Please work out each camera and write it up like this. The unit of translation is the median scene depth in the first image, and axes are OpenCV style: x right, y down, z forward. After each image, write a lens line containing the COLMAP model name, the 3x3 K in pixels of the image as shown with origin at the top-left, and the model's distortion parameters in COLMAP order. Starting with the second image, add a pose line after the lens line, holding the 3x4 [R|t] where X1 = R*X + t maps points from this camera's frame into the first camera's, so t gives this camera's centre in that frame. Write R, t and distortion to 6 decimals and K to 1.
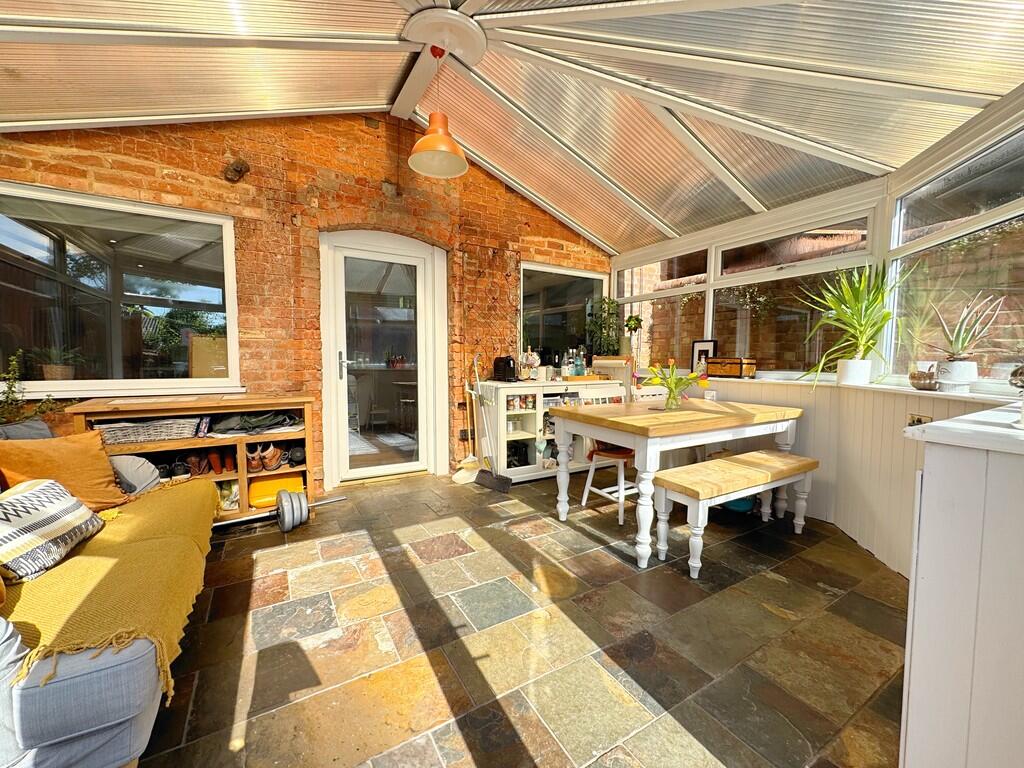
lens RADIAL K [[409.0, 0, 512.0], [0, 409.0, 384.0], [0, 0, 1]] dist [-0.002295, -0.000123]
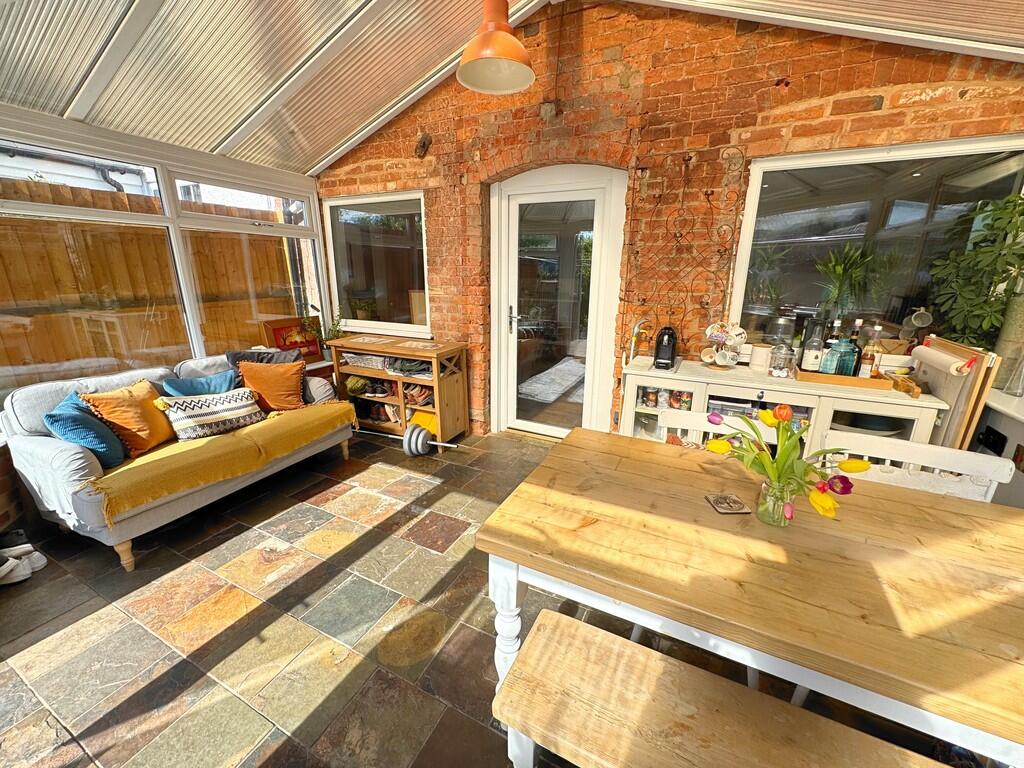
lens RADIAL K [[409.0, 0, 512.0], [0, 409.0, 384.0], [0, 0, 1]] dist [-0.002295, -0.000123]
pose [[0.538158, 0.225399, -0.812146, 0.508139], [-0.057215, 0.971125, 0.231609, -0.143949], [0.840900, -0.078175, 0.535515, 0.509514]]
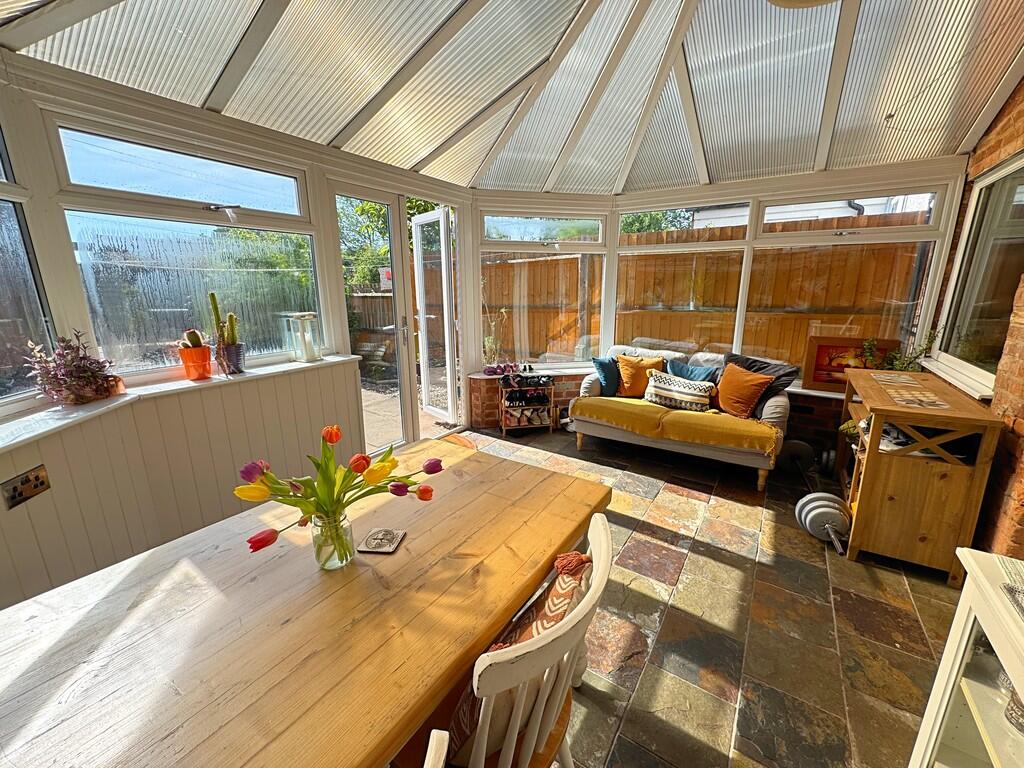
lens RADIAL K [[409.0, 0, 512.0], [0, 409.0, 384.0], [0, 0, 1]] dist [-0.002295, -0.000123]
pose [[-0.904193, 0.095035, -0.416417, 0.351357], [-0.030556, 0.958042, 0.284995, -0.174249], [0.426029, 0.270415, -0.863351, 1.209303]]
